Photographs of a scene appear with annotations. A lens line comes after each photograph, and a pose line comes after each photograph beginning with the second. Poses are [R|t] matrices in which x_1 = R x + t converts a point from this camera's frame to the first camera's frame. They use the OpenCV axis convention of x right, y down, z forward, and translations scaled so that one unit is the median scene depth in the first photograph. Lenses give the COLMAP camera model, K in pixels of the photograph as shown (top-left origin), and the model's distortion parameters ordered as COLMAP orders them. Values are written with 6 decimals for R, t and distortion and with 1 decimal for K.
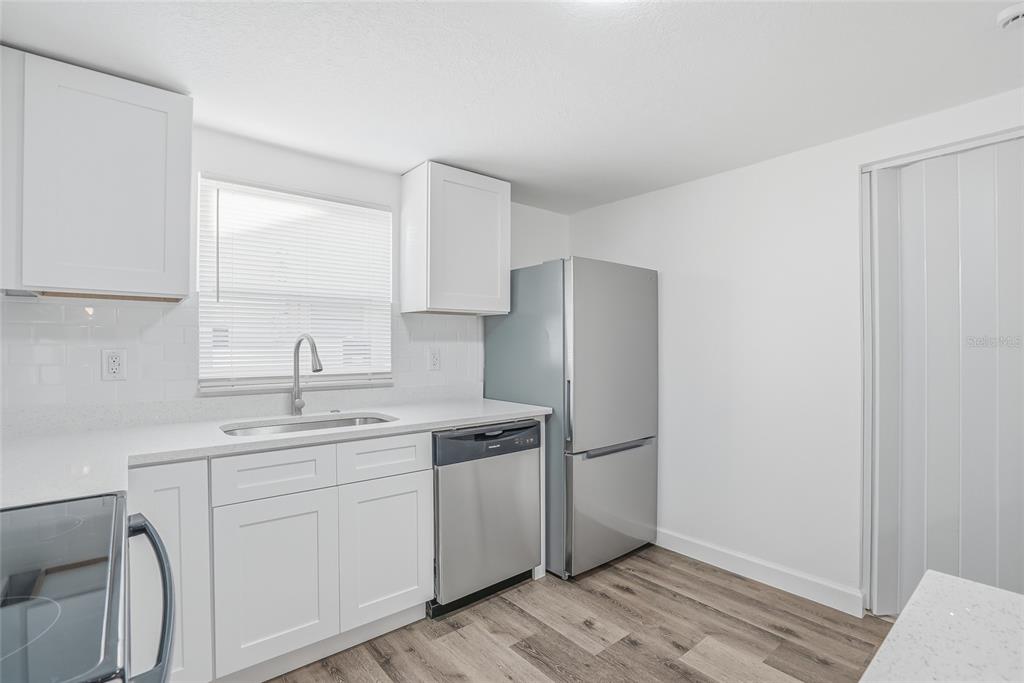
lens RADIAL K [[477.4, 0, 514.4], [0, 477.4, 345.4], [0, 0, 1]] dist [-0.066717, 0.029413]
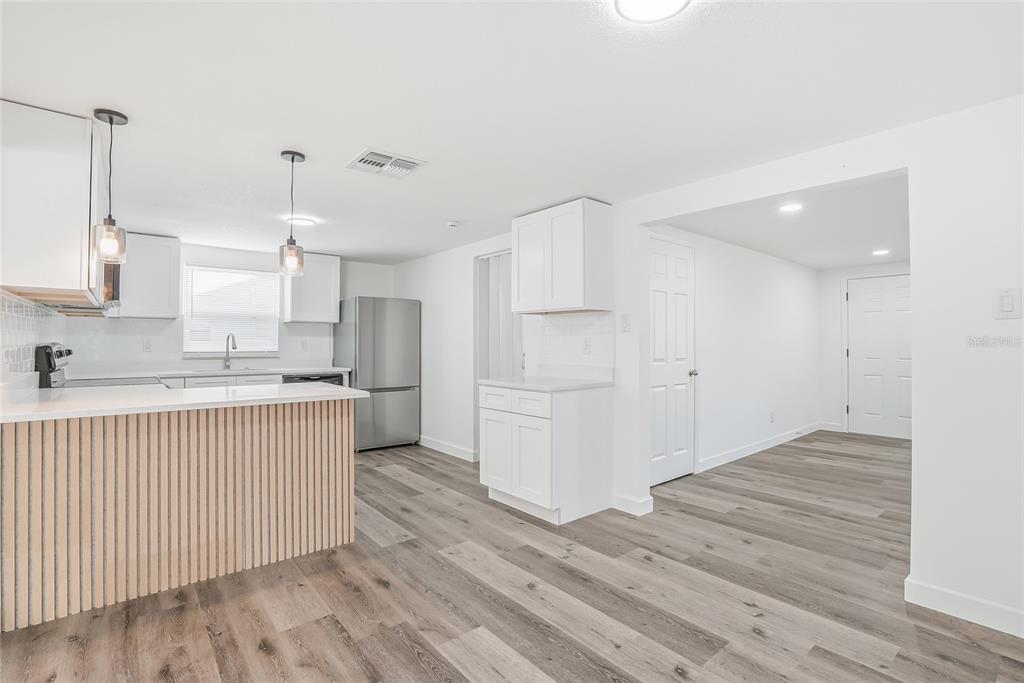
lens RADIAL K [[480.3, 0, 513.8], [0, 480.3, 338.5], [0, 0, 1]] dist [-0.066785, 0.030688]
pose [[0.999979, 0.002777, -0.005782, 0.936673], [-0.002842, 0.999933, -0.011190, 0.024372], [0.005750, 0.011206, 0.999921, -1.260063]]
